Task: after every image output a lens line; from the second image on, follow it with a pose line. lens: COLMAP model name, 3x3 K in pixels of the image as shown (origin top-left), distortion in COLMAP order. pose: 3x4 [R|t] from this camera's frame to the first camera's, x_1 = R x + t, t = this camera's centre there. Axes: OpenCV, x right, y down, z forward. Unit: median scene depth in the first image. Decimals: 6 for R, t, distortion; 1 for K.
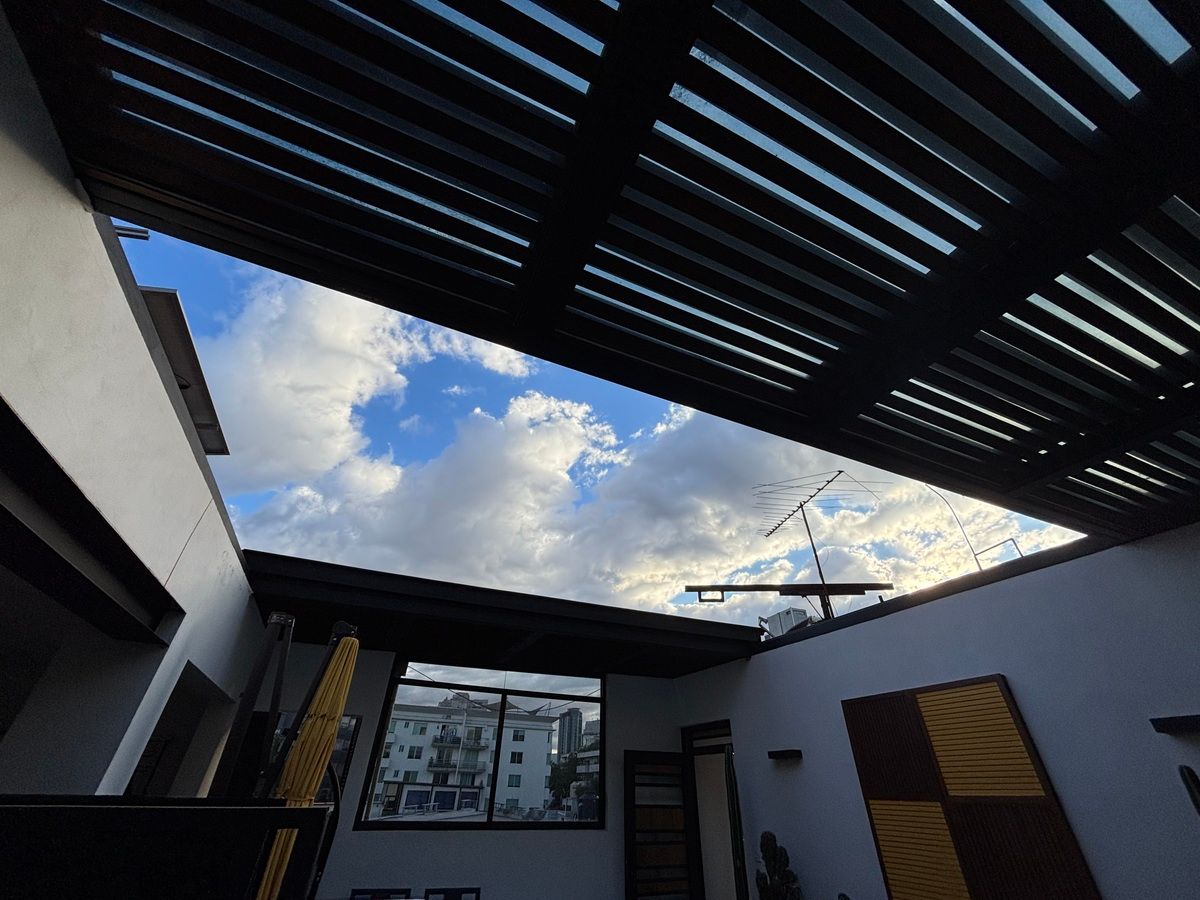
lens RADIAL K [[481.7, 0, 597.0], [0, 481.7, 445.6], [0, 0, 1]] dist [-0.002554, -0.000267]
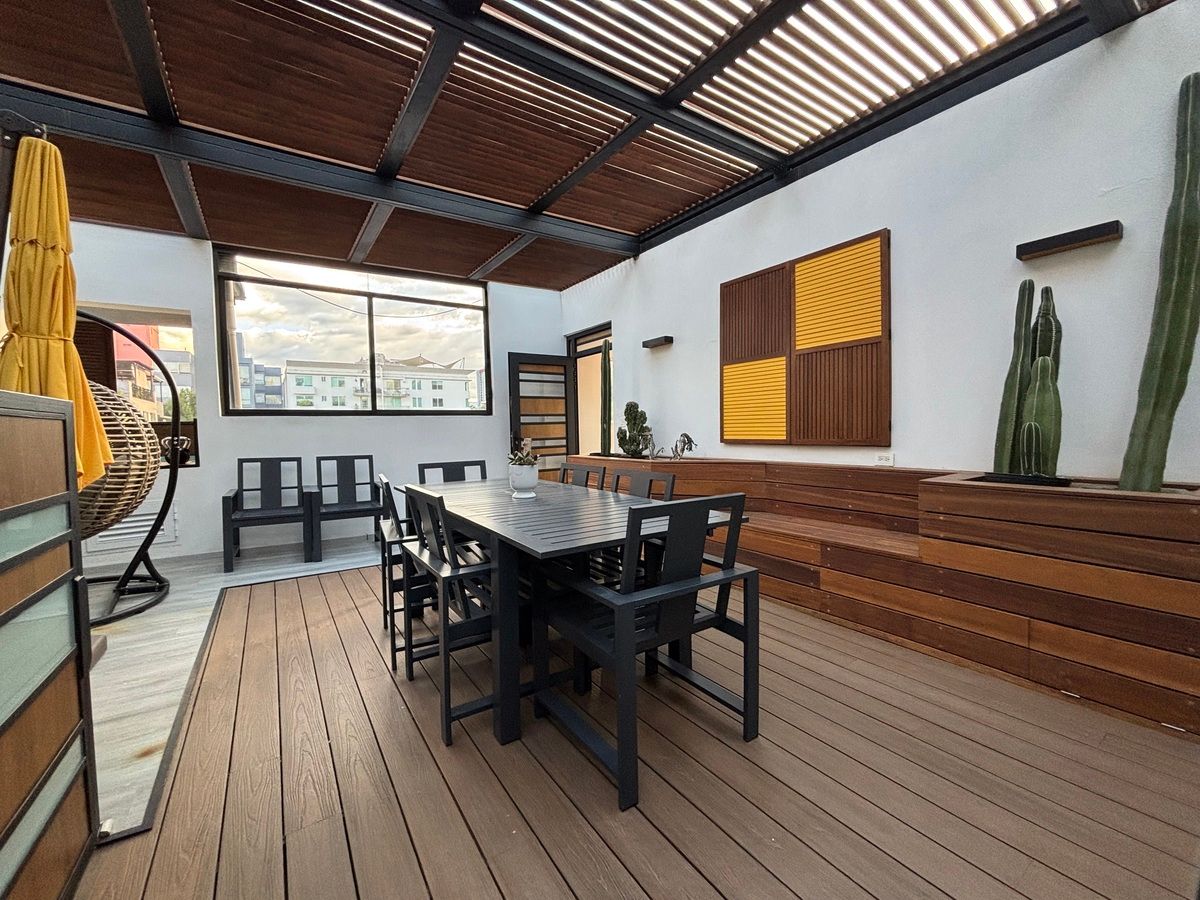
lens RADIAL K [[481.7, 0, 599.1], [0, 481.7, 449.0], [0, 0, 1]] dist [-0.002554, -0.000267]
pose [[0.984060, -0.048043, 0.171227, 0.081331], [-0.068800, 0.785007, 0.615655, 0.205242], [-0.163992, -0.617621, 0.769188, 0.081900]]
